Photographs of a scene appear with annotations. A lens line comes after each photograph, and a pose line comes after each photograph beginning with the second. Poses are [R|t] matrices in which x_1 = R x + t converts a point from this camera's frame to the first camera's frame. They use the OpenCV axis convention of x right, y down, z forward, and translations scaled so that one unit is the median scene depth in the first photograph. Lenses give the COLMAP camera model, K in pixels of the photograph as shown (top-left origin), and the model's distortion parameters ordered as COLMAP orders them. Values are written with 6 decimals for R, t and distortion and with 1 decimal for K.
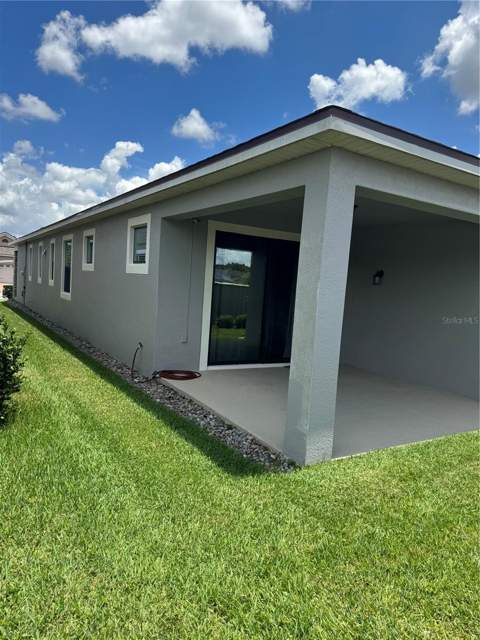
lens RADIAL K [[452.4, 0, 251.0], [0, 452.4, 321.3], [0, 0, 1]] dist [0.046837, -0.053413]
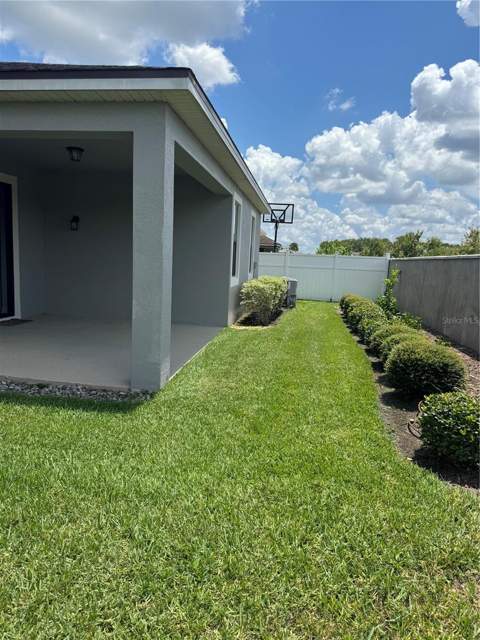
lens RADIAL K [[452.4, 0, 244.1], [0, 452.4, 326.1], [0, 0, 1]] dist [0.046837, -0.053413]
pose [[0.619422, -0.155485, 0.769507, -0.570133], [0.058721, 0.986621, 0.152086, -0.003488], [-0.782859, -0.049019, 0.620265, 0.124378]]
